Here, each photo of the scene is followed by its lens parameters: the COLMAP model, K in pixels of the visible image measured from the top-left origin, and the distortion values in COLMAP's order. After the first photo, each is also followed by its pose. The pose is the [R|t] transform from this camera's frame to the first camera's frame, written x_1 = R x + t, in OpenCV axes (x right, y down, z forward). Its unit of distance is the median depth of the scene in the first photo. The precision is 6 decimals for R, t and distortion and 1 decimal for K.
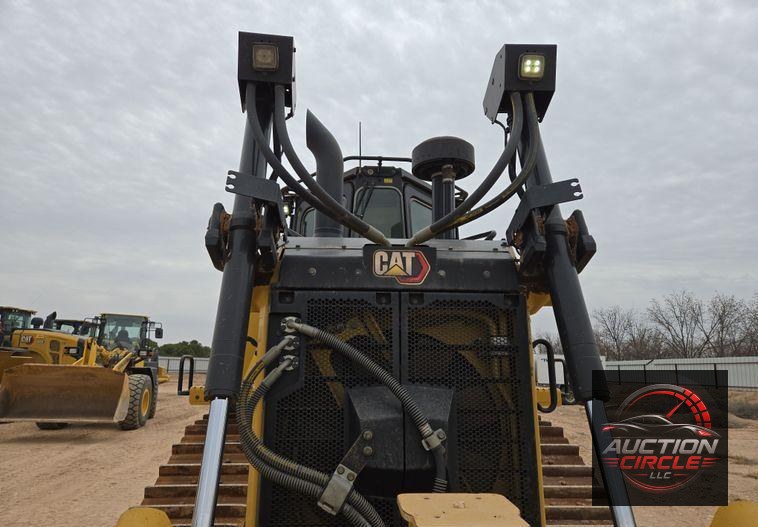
lens RADIAL K [[509.4, 0, 378.7], [0, 509.4, 284.8], [0, 0, 1]] dist [0.075452, -0.057119]
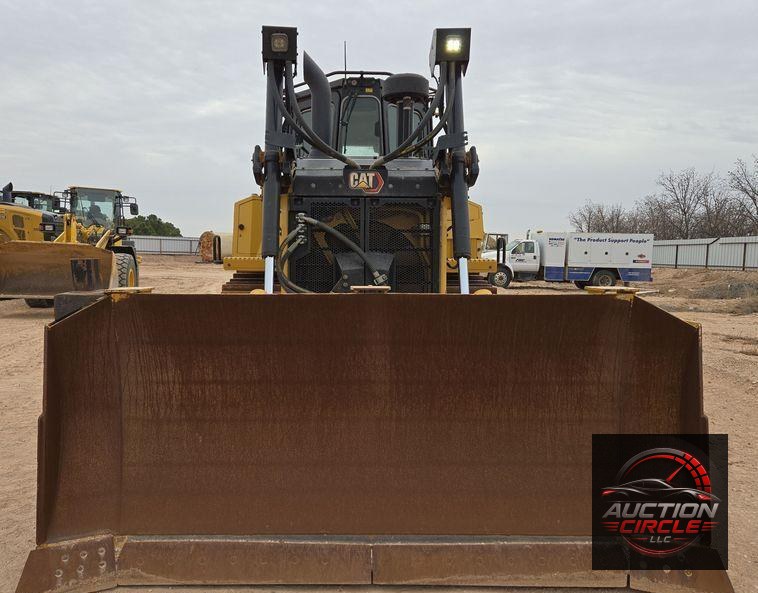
lens RADIAL K [[642.8, 0, 360.6], [0, 642.8, 310.3], [0, 0, 1]] dist [0.052218, -0.005015]
pose [[0.999427, 0.004765, -0.033500, 0.094432], [0.003813, 0.967870, 0.251421, -0.152524], [0.033622, -0.251404, 0.967298, -1.087224]]
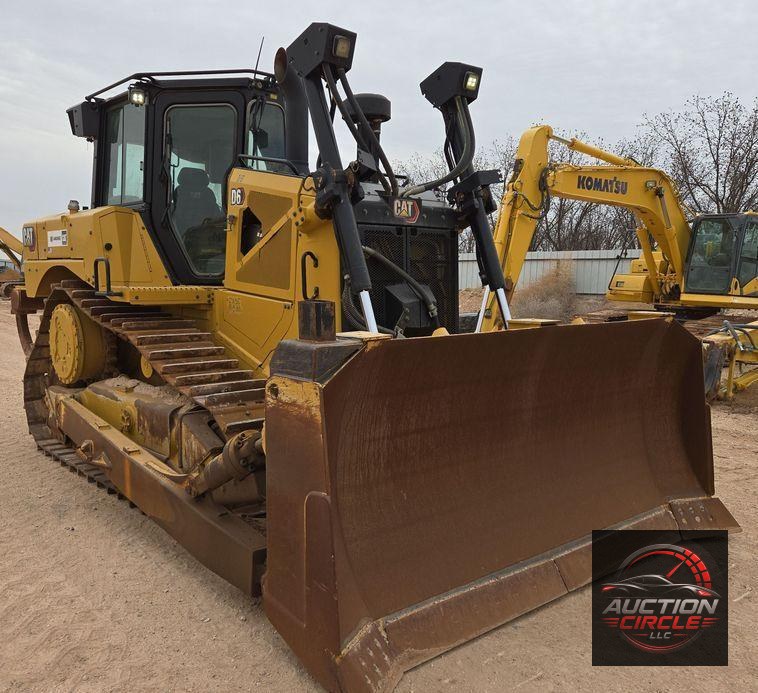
lens RADIAL K [[693.1, 0, 359.6], [0, 693.1, 363.3], [0, 0, 1]] dist [0.063862, 0.002487]
pose [[0.802044, -0.074645, 0.592582, -1.344662], [-0.104702, 0.959224, 0.262541, -0.128285], [-0.588016, -0.272614, 0.761524, -0.679442]]
